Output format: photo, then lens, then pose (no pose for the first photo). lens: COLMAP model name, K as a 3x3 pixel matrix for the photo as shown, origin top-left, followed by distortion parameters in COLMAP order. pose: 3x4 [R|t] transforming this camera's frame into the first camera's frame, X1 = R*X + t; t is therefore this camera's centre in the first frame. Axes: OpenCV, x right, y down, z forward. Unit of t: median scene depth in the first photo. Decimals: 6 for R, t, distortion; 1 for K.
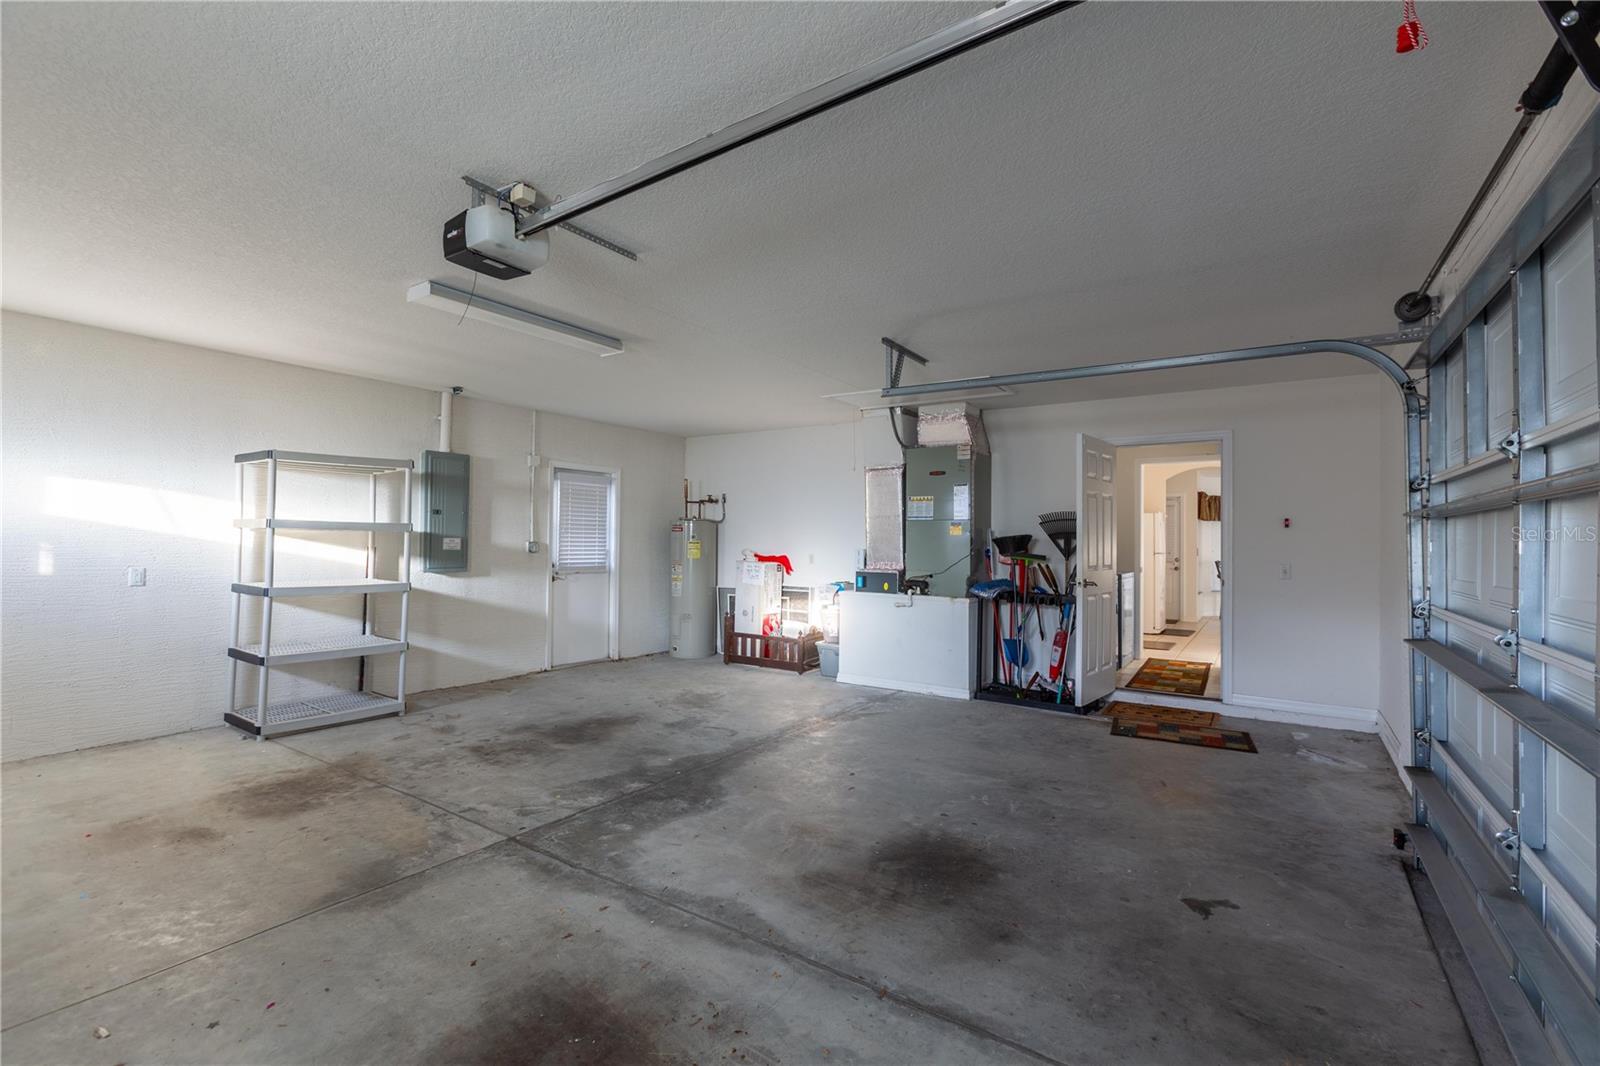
lens RADIAL K [[701.5, 0, 800.0], [0, 701.5, 533.0], [0, 0, 1]] dist [-0.002021, 0.000243]
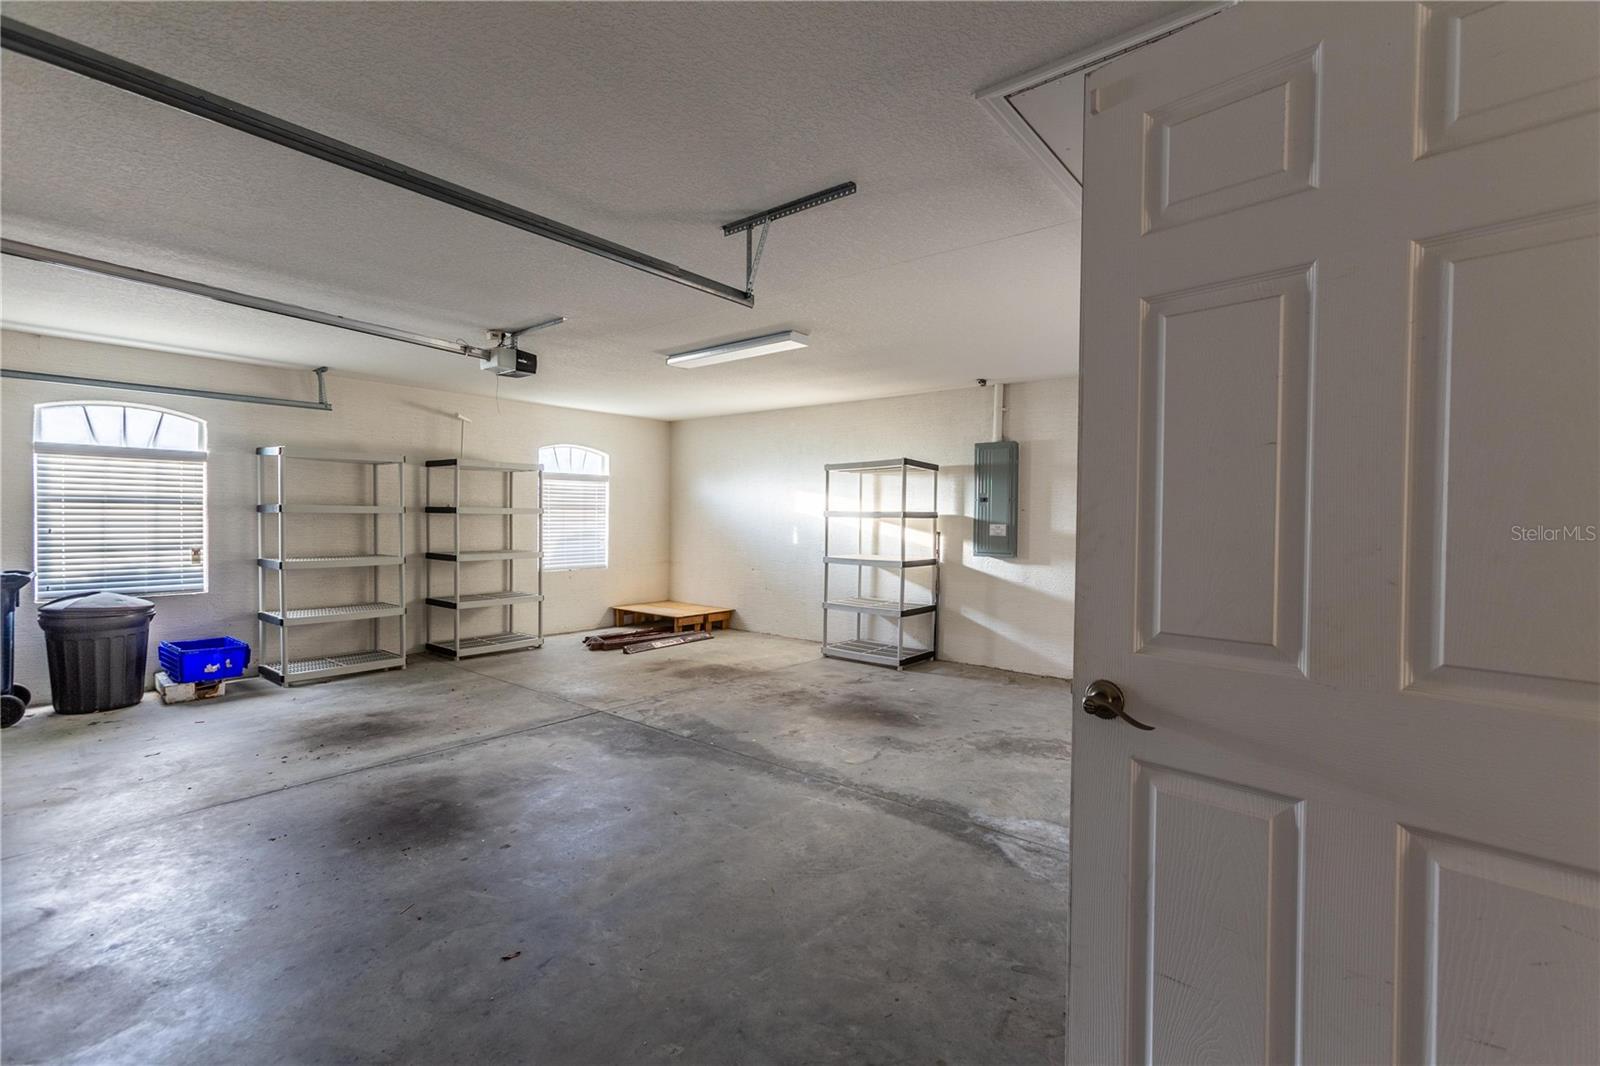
lens RADIAL K [[714.2, 0, 800.0], [0, 714.2, 533.0], [0, 0, 1]] dist [0.000722, 0.000290]
pose [[-0.102898, 0.004994, -0.994679, 0.927843], [0.002853, 0.999985, 0.004725, 0.022833], [0.994688, -0.002351, -0.102910, 1.315533]]
